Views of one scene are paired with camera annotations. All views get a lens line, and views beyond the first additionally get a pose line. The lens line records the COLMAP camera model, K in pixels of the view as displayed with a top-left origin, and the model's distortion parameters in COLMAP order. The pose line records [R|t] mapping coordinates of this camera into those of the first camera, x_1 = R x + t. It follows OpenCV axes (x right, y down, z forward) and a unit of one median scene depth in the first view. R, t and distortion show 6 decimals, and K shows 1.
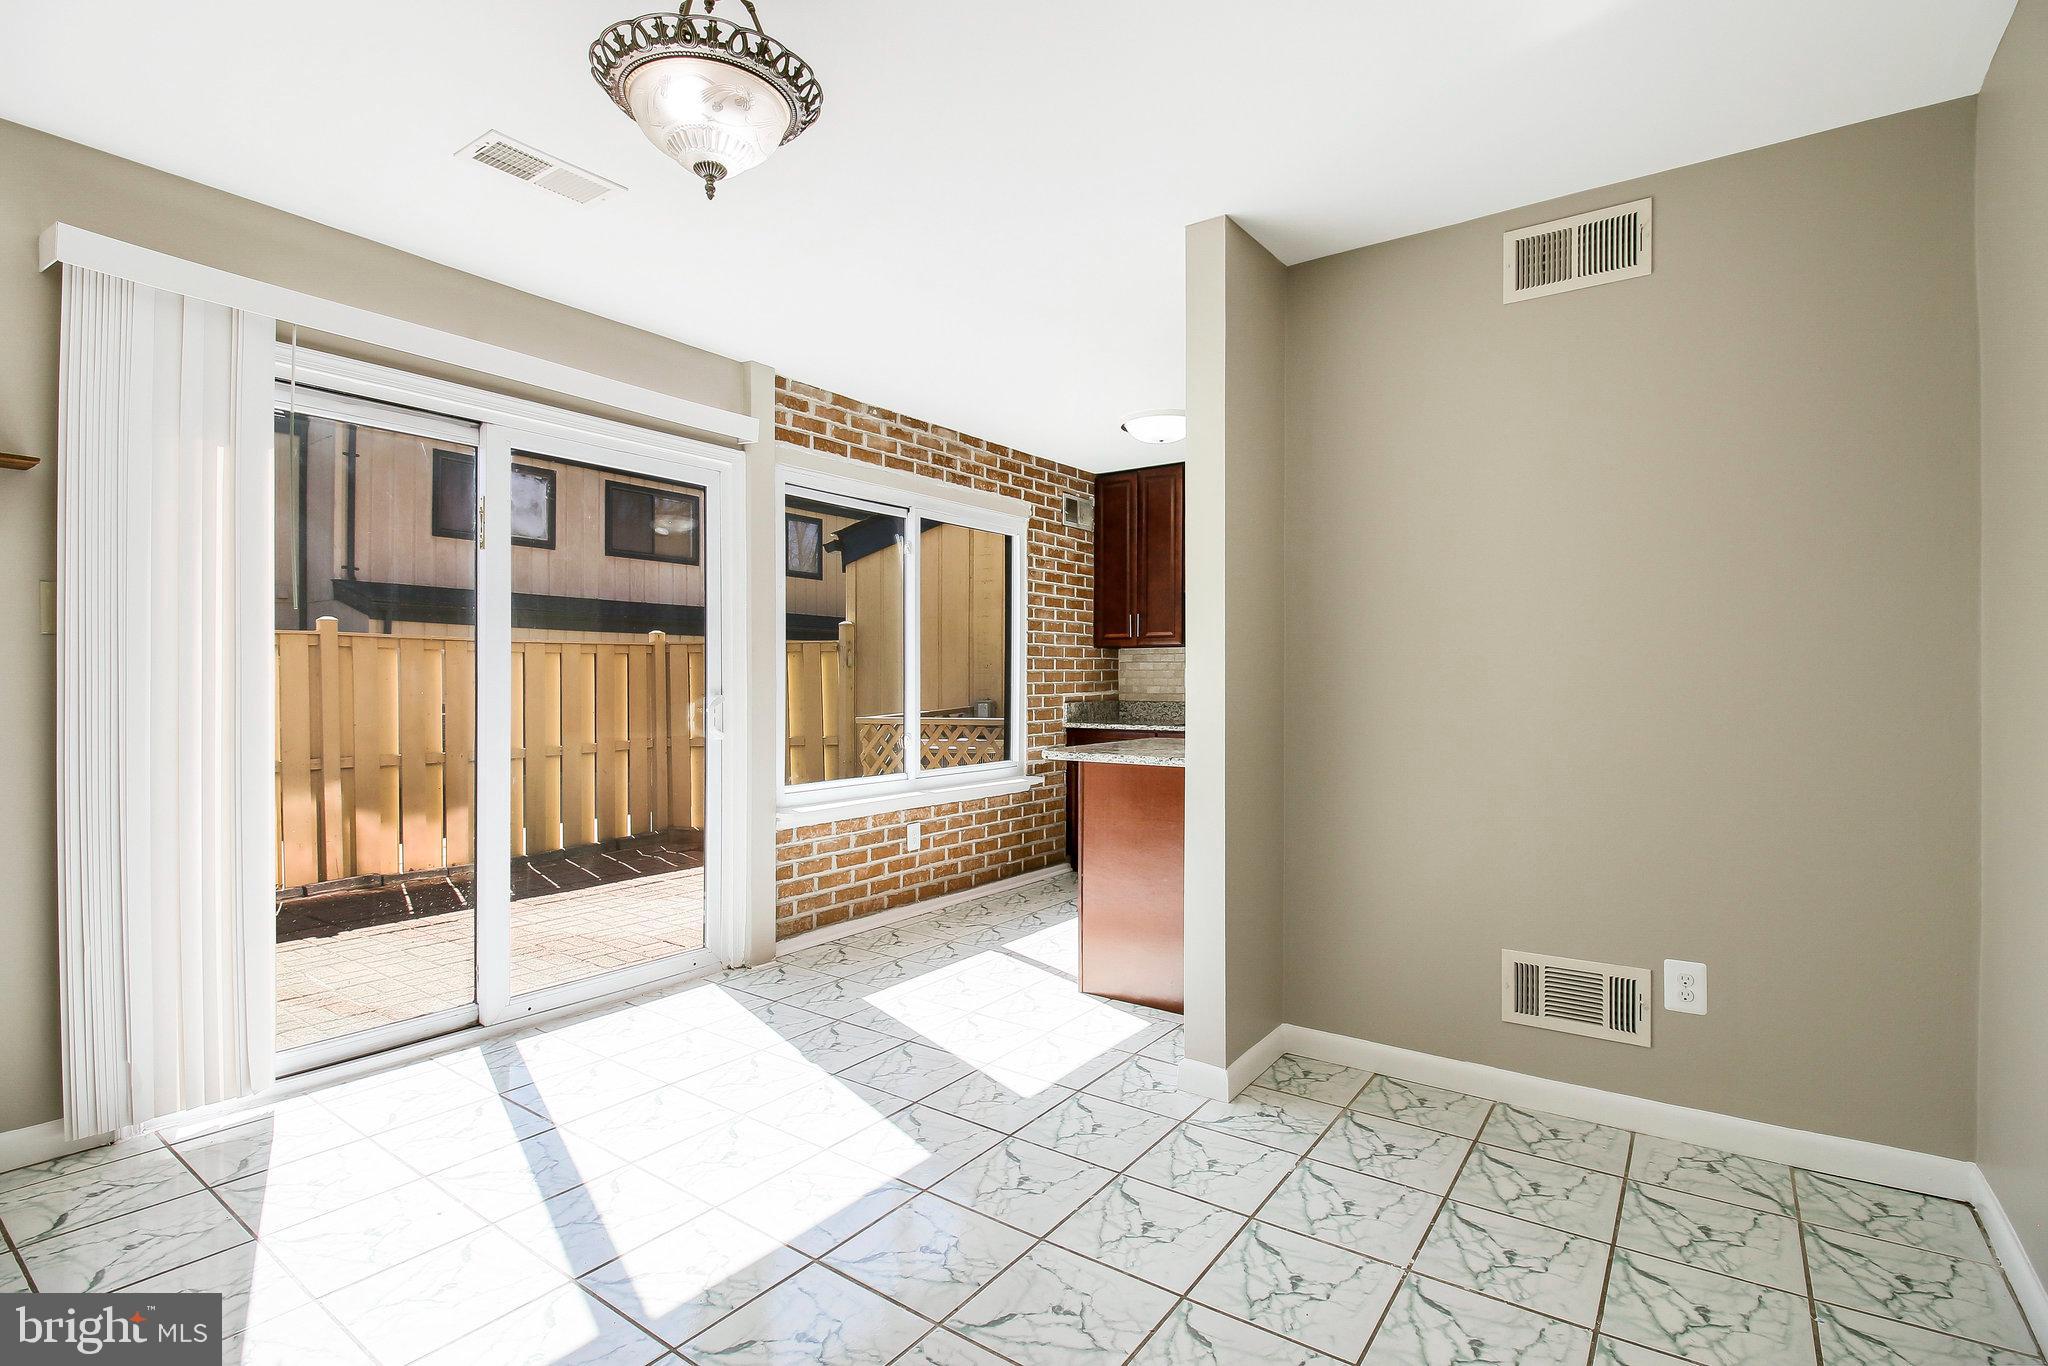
lens RADIAL K [[961.6, 0, 1046.7], [0, 961.6, 678.3], [0, 0, 1]] dist [-0.000943, -0.013734]
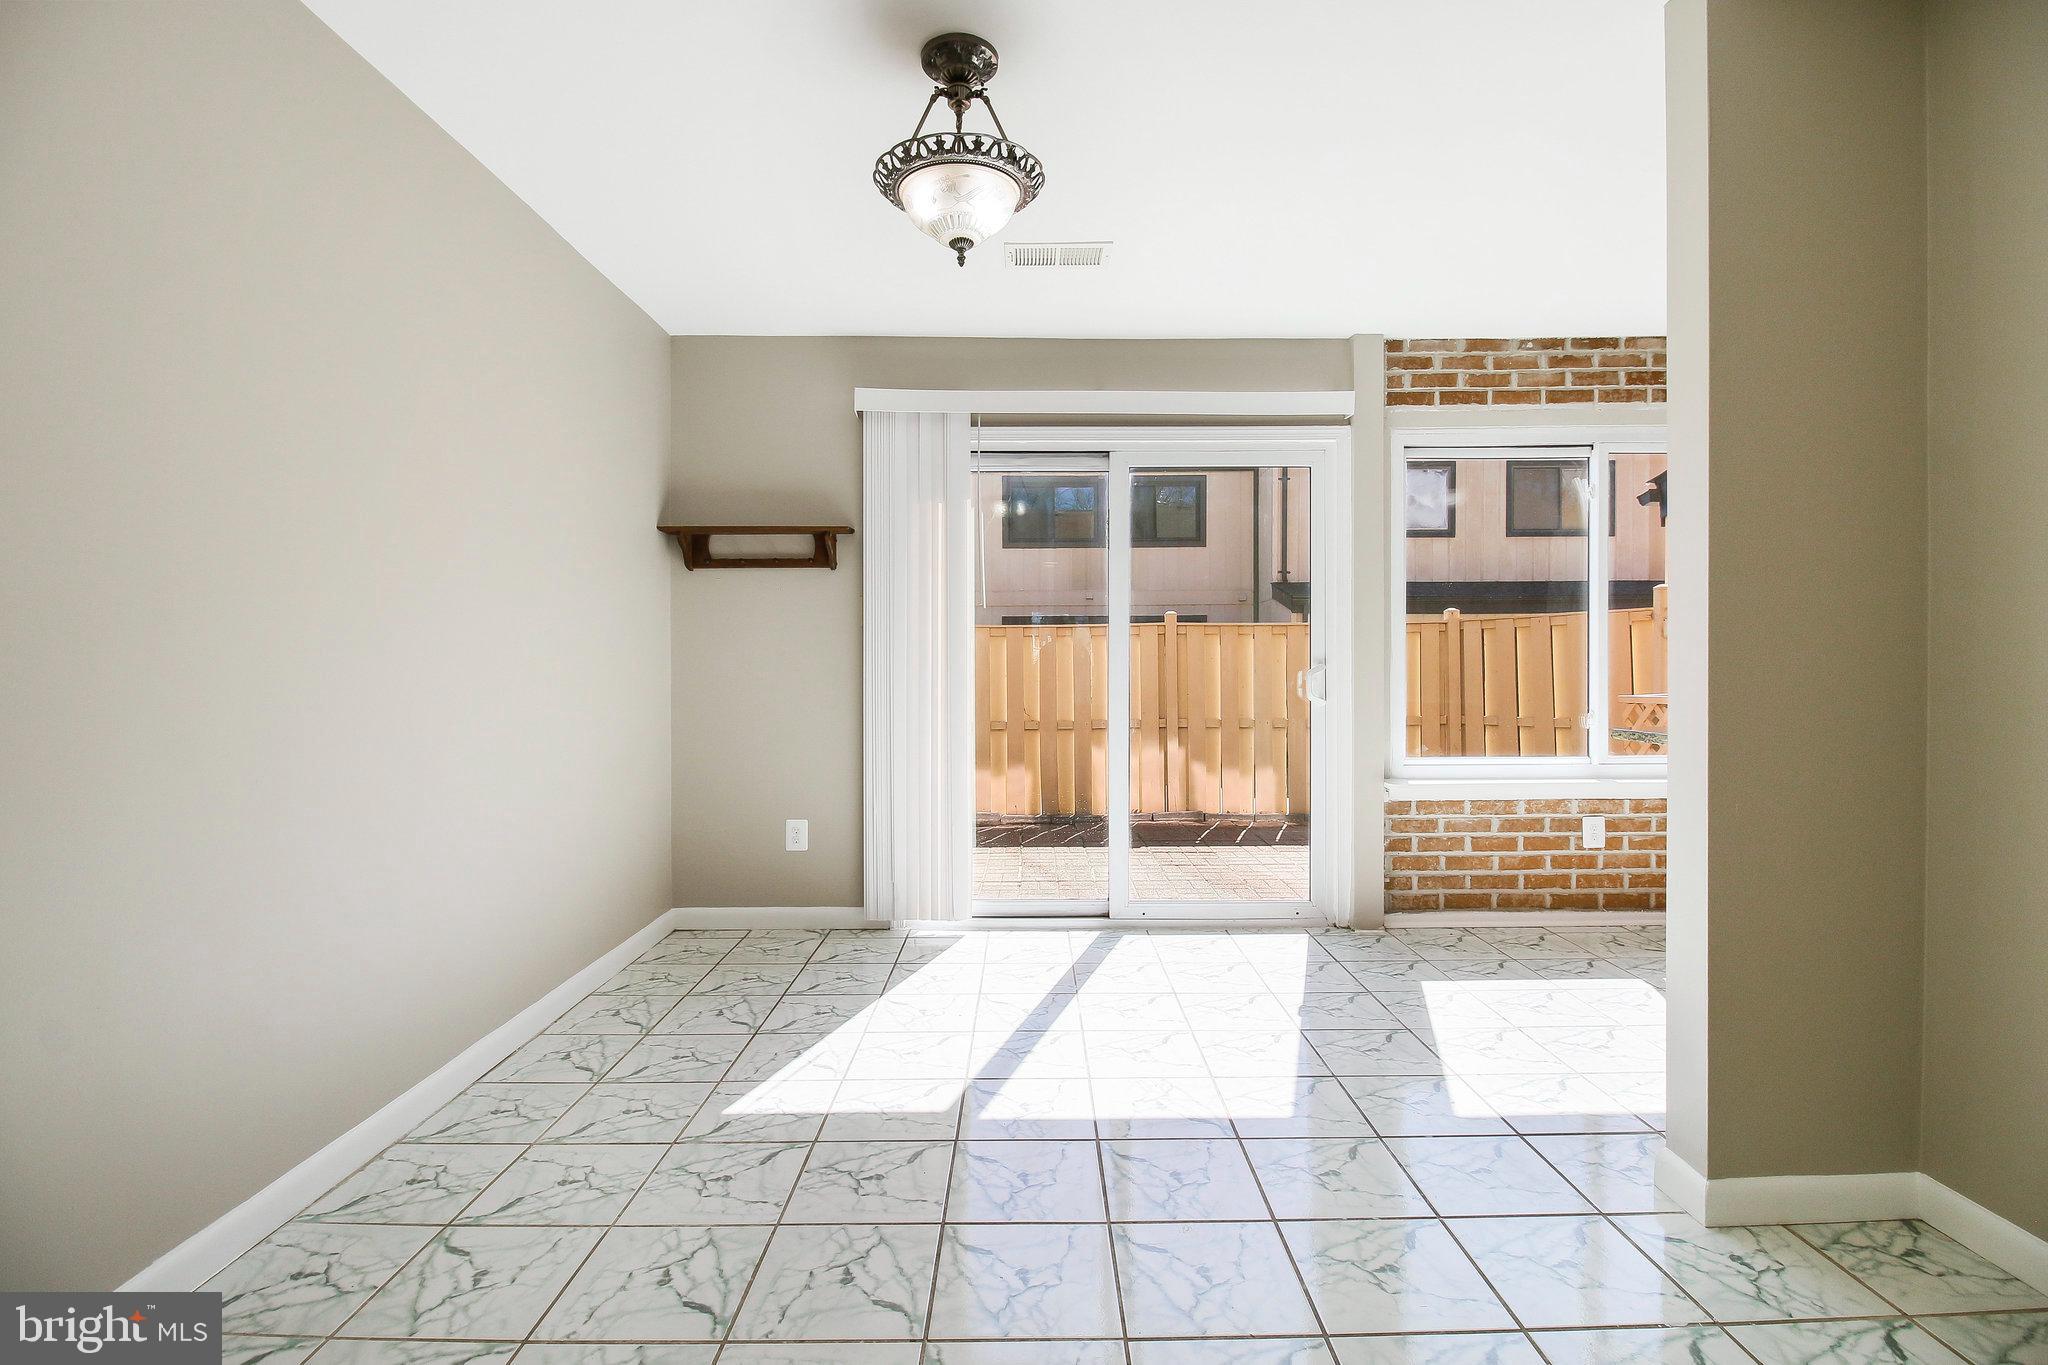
lens RADIAL K [[961.6, 0, 1046.7], [0, 961.6, 677.8], [0, 0, 1]] dist [-0.000943, -0.013734]
pose [[0.575852, 0.001703, -0.817552, 0.304745], [0.009244, 0.999920, 0.008594, 0.018587], [0.817502, -0.012506, 0.575790, 0.132064]]
